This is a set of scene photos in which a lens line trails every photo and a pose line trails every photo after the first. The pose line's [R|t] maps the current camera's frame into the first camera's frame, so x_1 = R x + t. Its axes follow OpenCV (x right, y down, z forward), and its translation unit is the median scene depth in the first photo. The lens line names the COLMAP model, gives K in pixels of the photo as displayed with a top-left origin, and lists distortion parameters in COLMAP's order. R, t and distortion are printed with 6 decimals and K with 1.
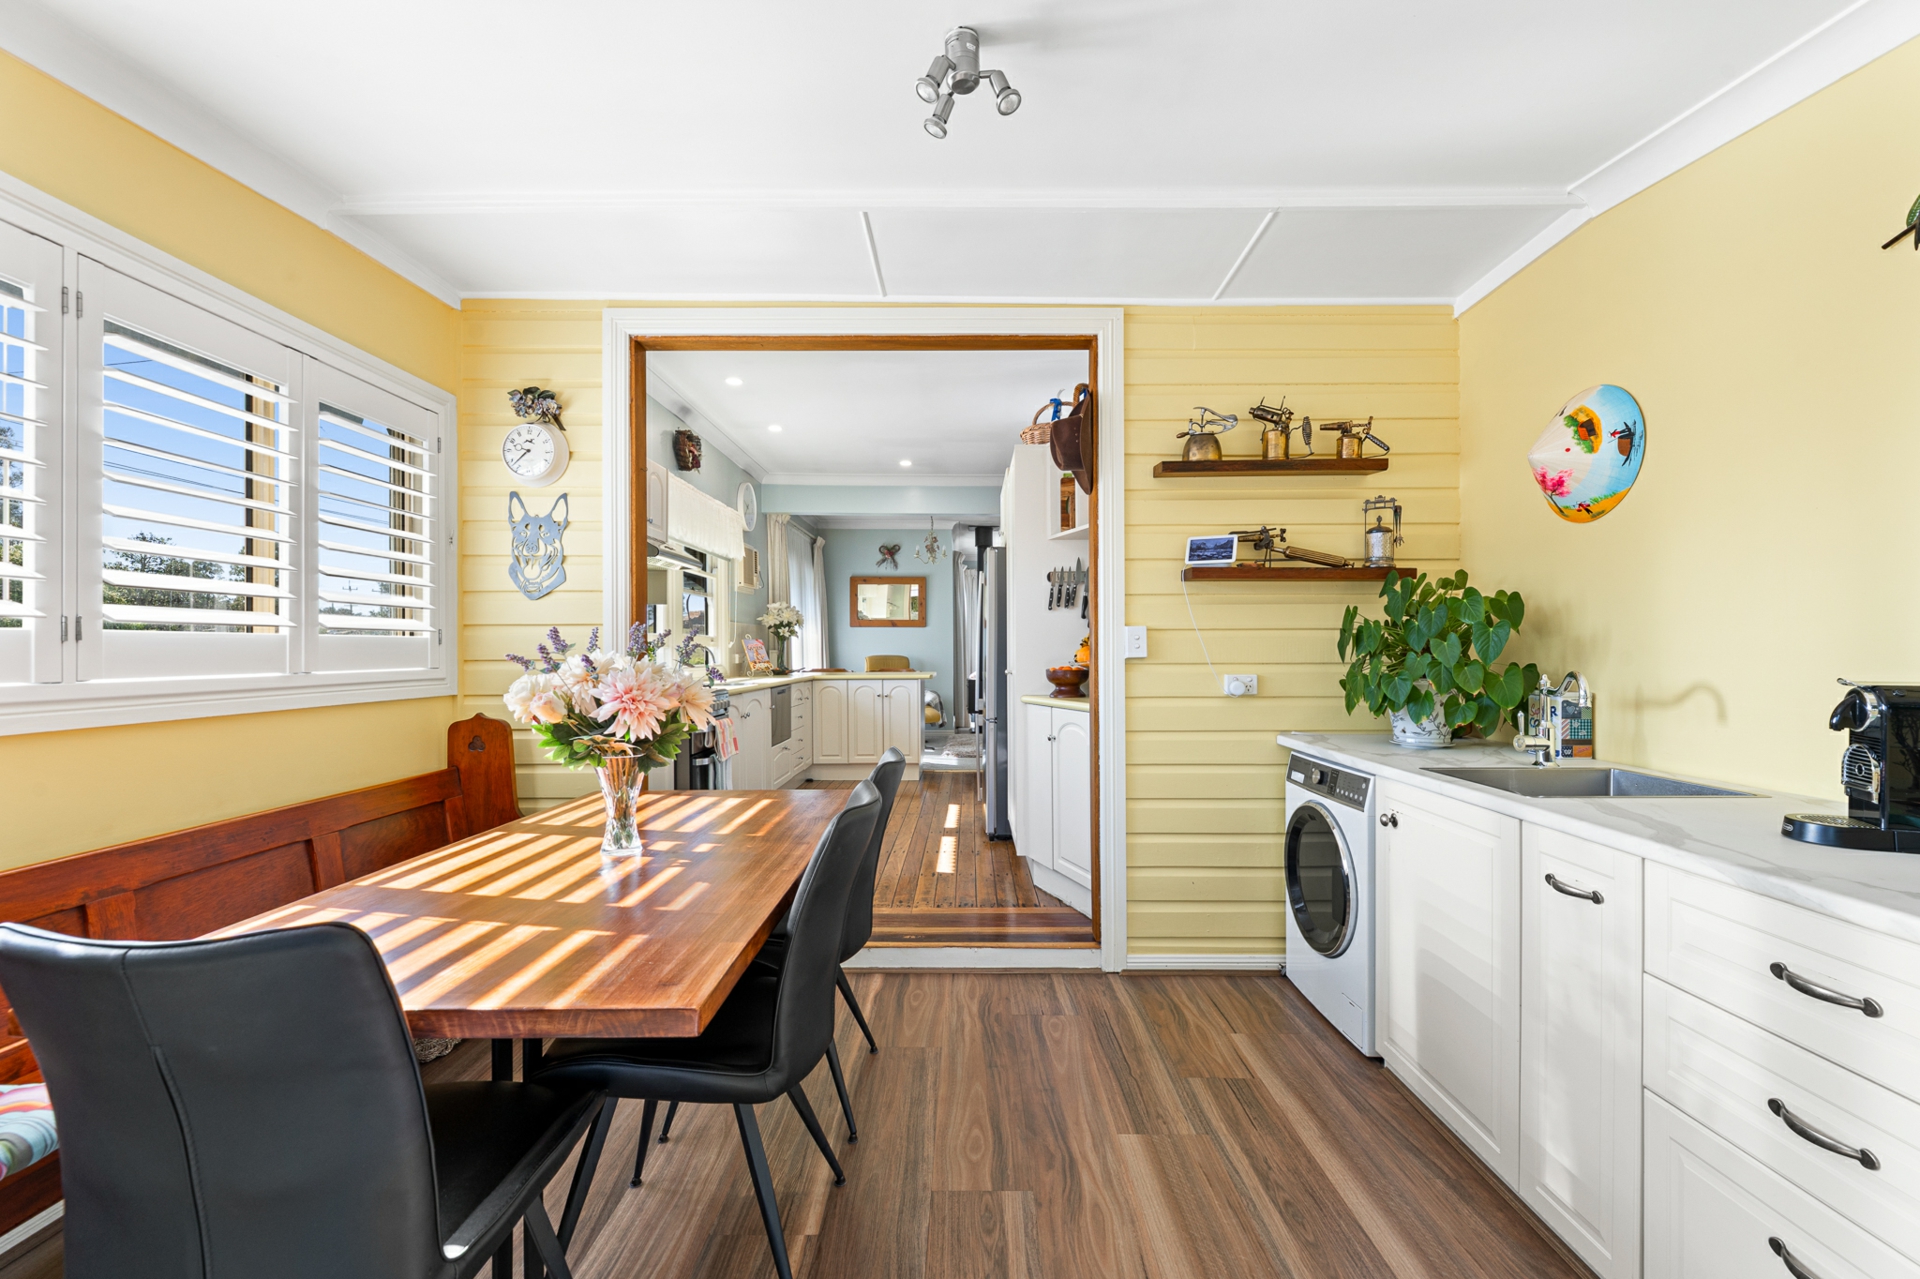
lens RADIAL K [[777.7, 0, 960.5], [0, 777.7, 643.3], [0, 0, 1]] dist [-0.000125, -0.000010]
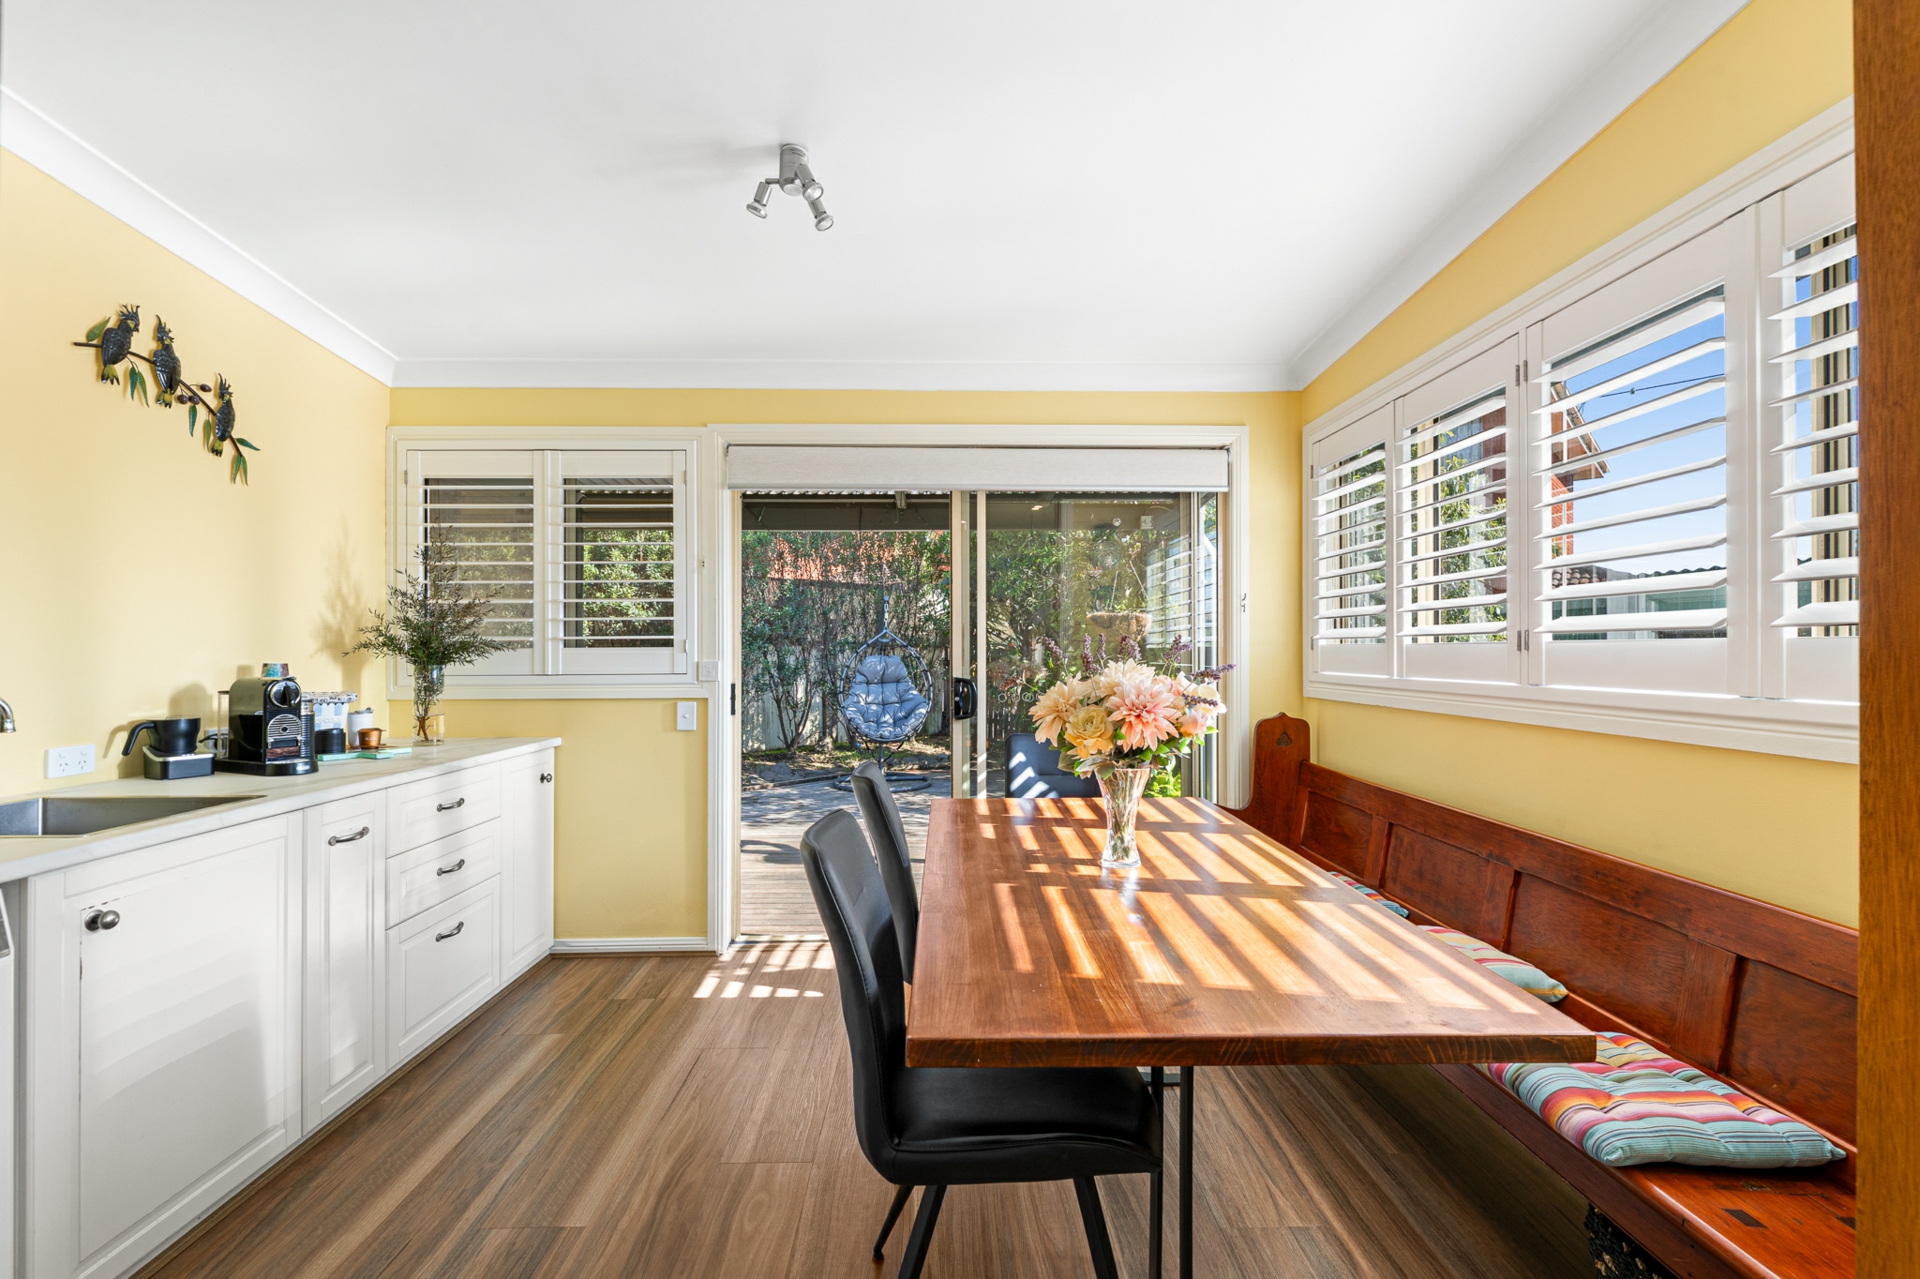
lens RADIAL K [[815.4, 0, 955.3], [0, 815.4, 649.0], [0, 0, 1]] dist [0.000064, -0.000015]
pose [[-0.999828, 0.002615, -0.018346, -0.215935], [0.002754, 0.999968, -0.007575, 0.002036], [0.018326, -0.007624, -0.999803, 2.166126]]
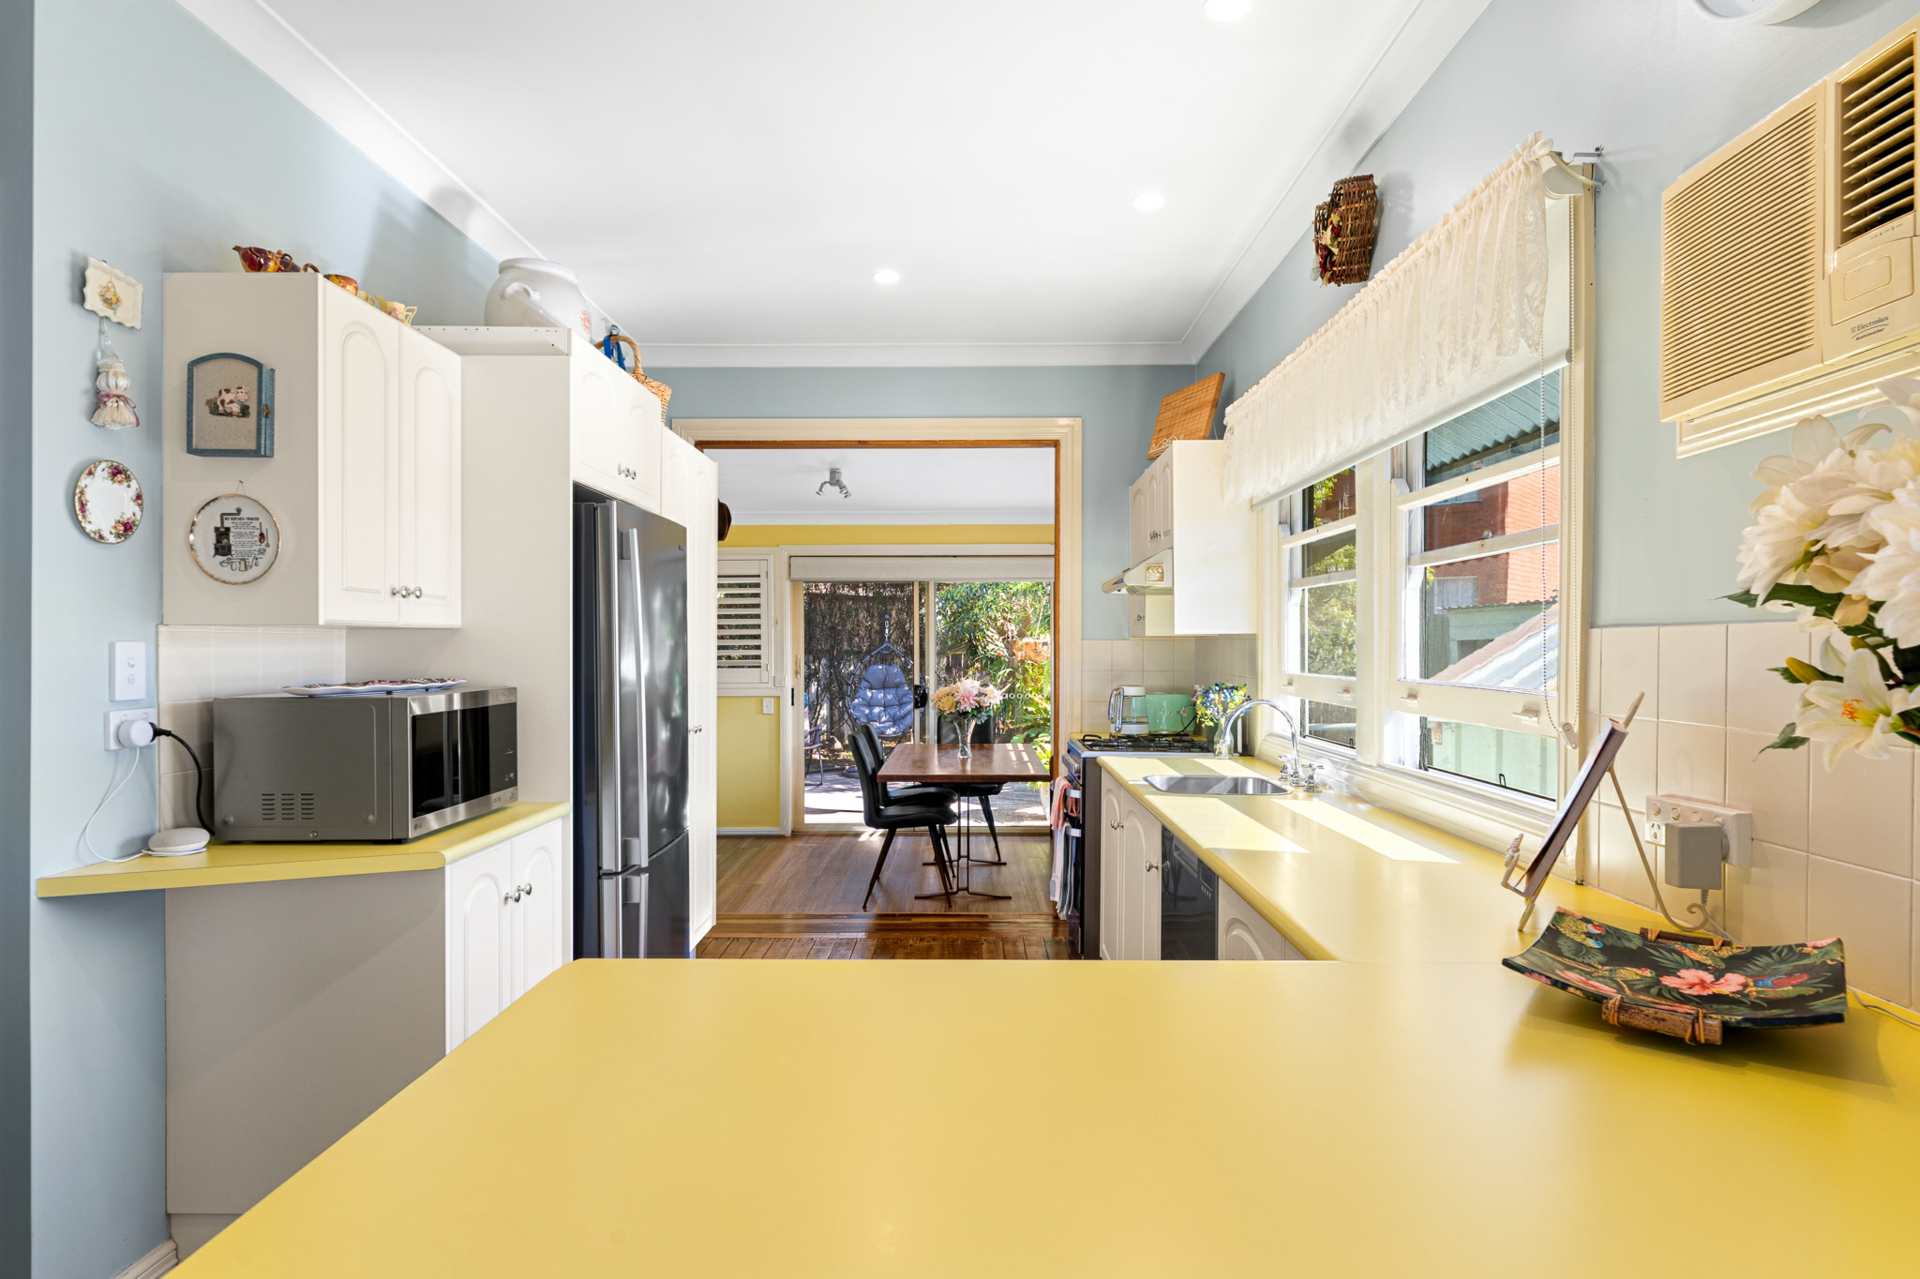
lens RADIAL K [[1048.5, 0, 968.5], [0, 1048.5, 647.9], [0, 0, 1]] dist [0.000916, 0.000005]
pose [[-0.999990, 0.004347, 0.000848, -0.434377], [0.004343, 0.999978, -0.004953, -0.065143], [-0.000869, -0.004949, -0.999987, 4.282779]]
